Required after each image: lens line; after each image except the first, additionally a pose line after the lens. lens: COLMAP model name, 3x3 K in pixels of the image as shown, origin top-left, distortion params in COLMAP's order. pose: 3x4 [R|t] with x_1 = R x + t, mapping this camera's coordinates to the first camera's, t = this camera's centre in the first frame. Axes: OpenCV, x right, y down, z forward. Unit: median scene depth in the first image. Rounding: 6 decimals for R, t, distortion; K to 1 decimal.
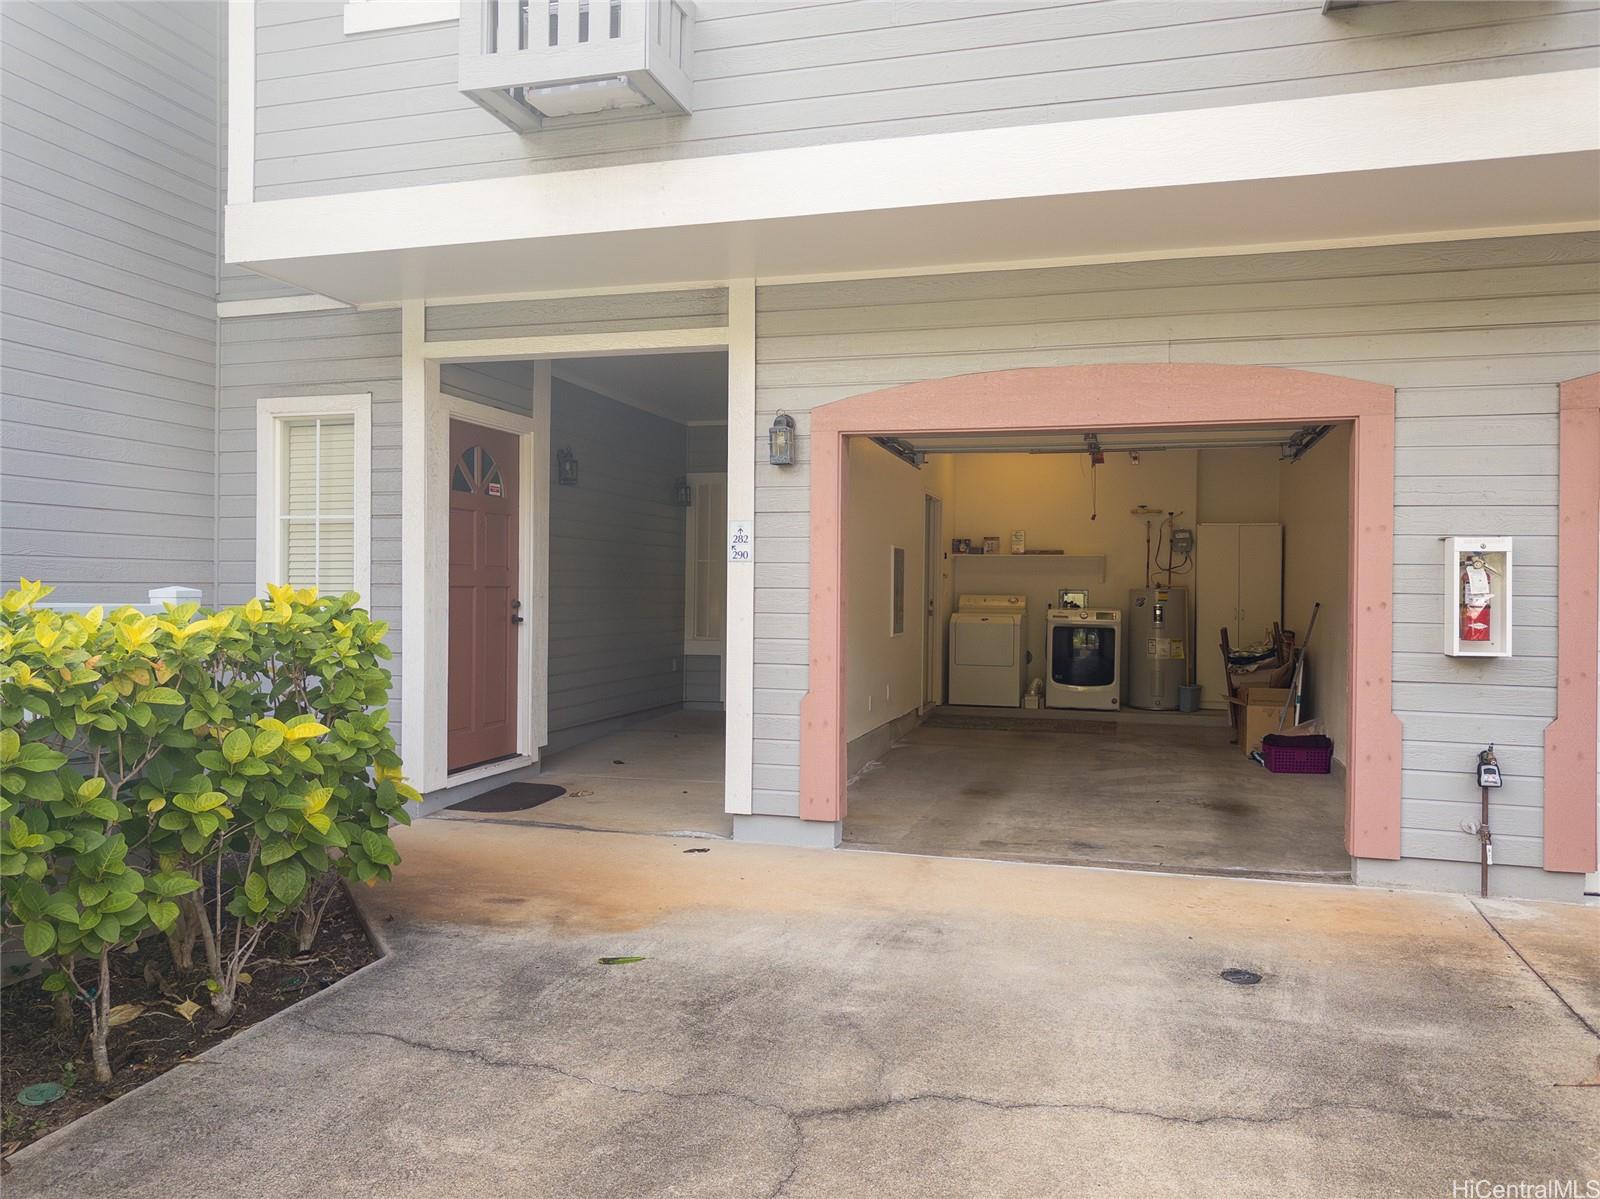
lens RADIAL K [[1085.5, 0, 799.1], [0, 1085.5, 556.1], [0, 0, 1]] dist [0.015207, -0.002305]
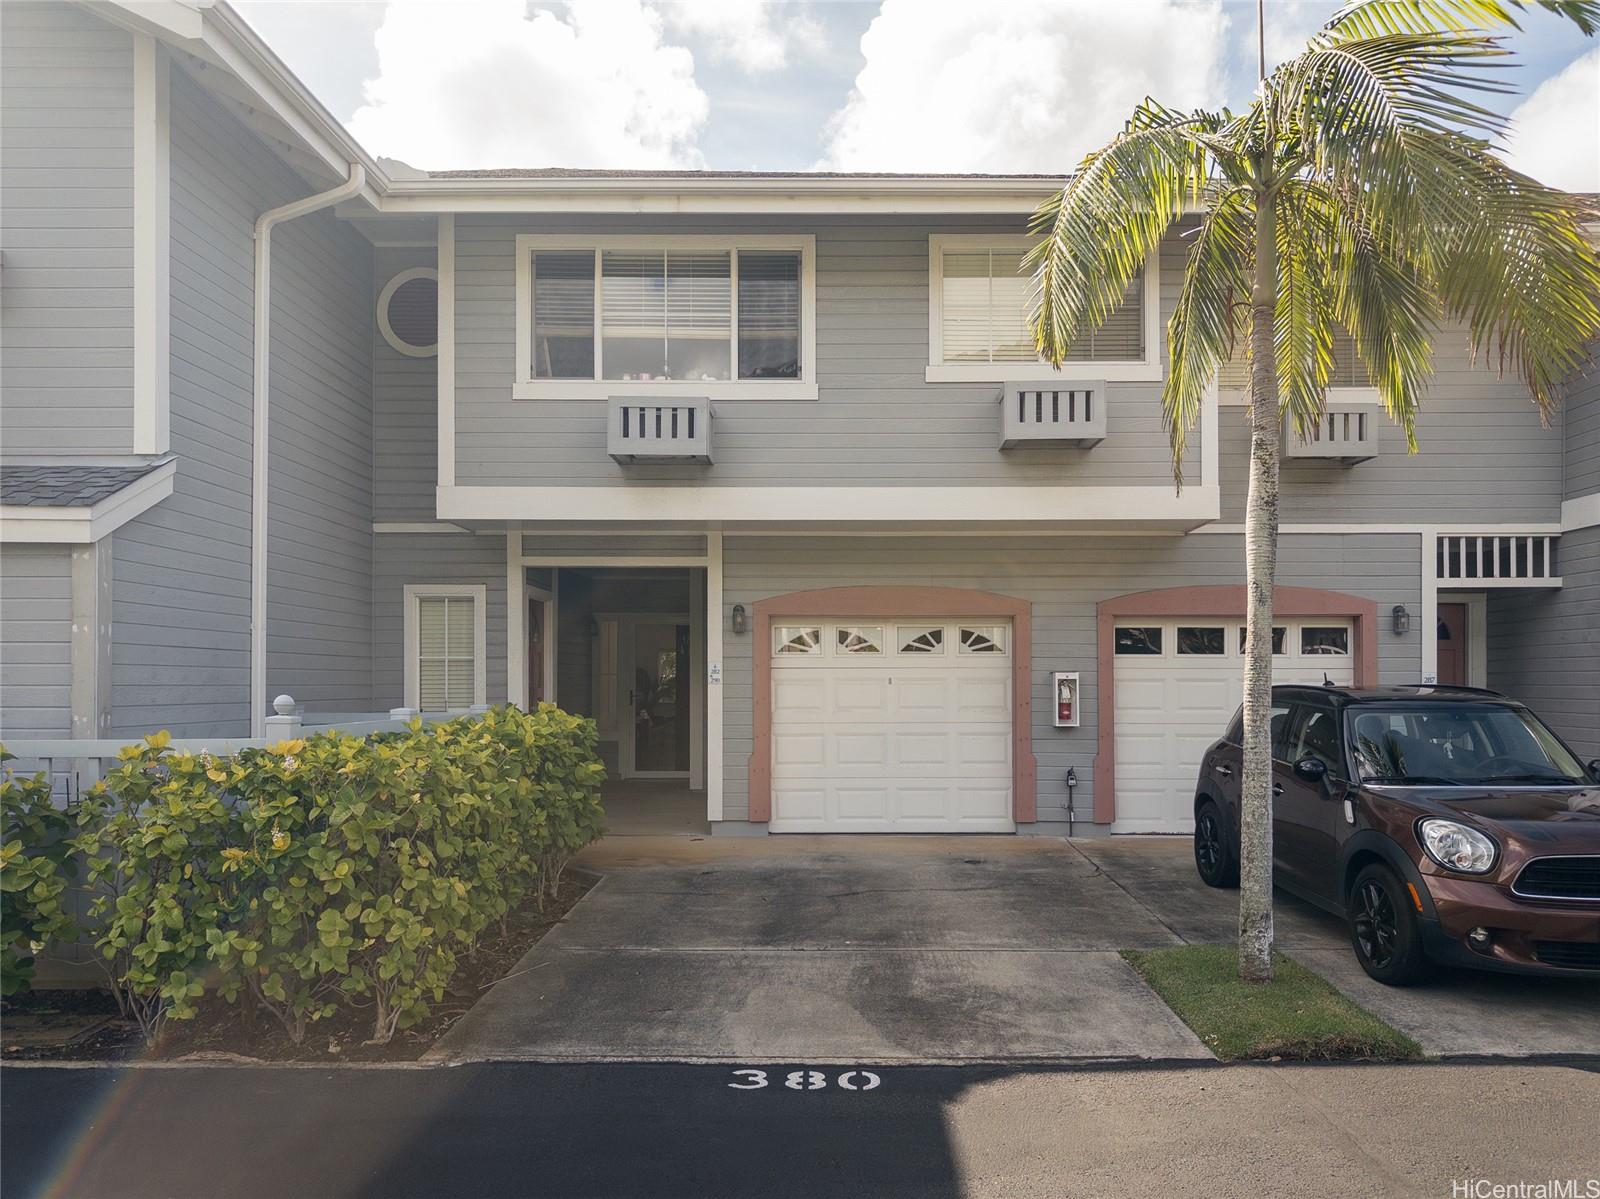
lens RADIAL K [[1085.5, 0, 799.1], [0, 1085.5, 556.1], [0, 0, 1]] dist [0.015207, -0.002305]
pose [[0.965479, 0.022345, 0.259520, -0.431992], [0.000263, 0.996230, -0.086756, -0.055227], [-0.260480, 0.083829, 0.961833, -0.905004]]
